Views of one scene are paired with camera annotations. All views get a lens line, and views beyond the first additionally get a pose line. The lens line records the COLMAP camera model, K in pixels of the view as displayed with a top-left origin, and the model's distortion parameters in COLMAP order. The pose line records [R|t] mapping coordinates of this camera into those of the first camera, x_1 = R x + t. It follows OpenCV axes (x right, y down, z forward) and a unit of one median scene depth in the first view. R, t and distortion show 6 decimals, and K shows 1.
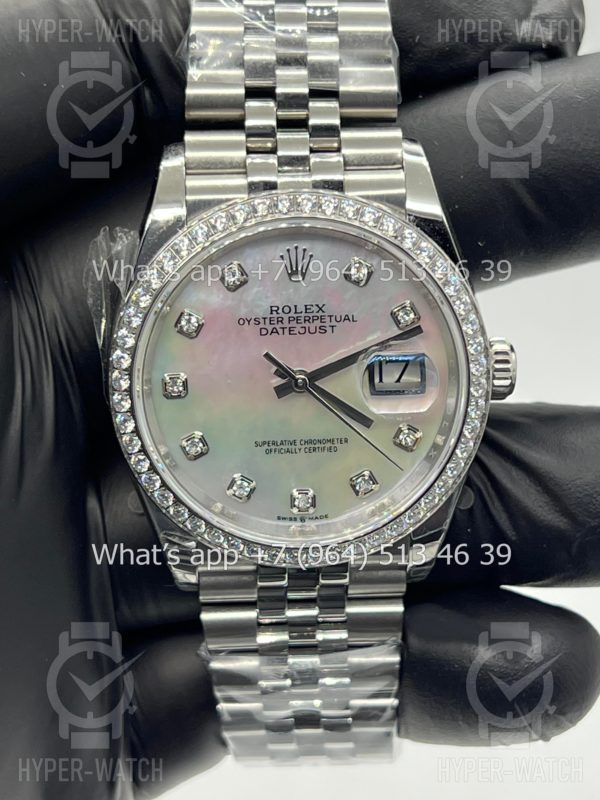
lens RADIAL K [[1810.1, 0, 300.0], [0, 1810.1, 400.0], [0, 0, 1]] dist [0.209972, -0.418422]
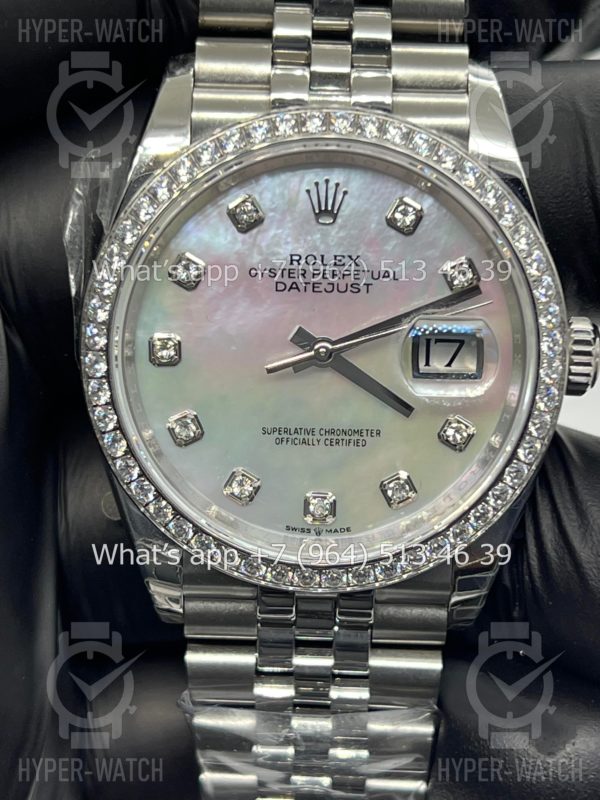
lens RADIAL K [[1810.1, 0, 300.0], [0, 1810.1, 400.0], [0, 0, 1]] dist [0.209972, -0.418422]
pose [[0.997700, 0.051476, -0.044099, 0.025758], [-0.055740, 0.993258, -0.101646, 0.090944], [0.038569, 0.103870, 0.993843, 0.217453]]
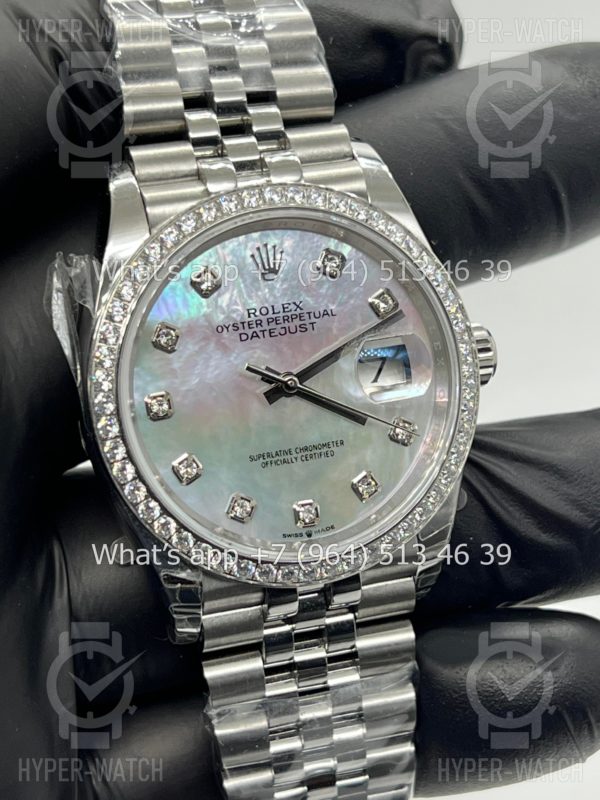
lens RADIAL K [[1810.1, 0, 300.0], [0, 1810.1, 400.0], [0, 0, 1]] dist [0.209972, -0.418422]
pose [[0.968223, -0.129023, 0.214235, -0.198215], [0.167462, 0.970720, -0.172219, 0.162033], [-0.185742, 0.202622, 0.961480, 0.087094]]
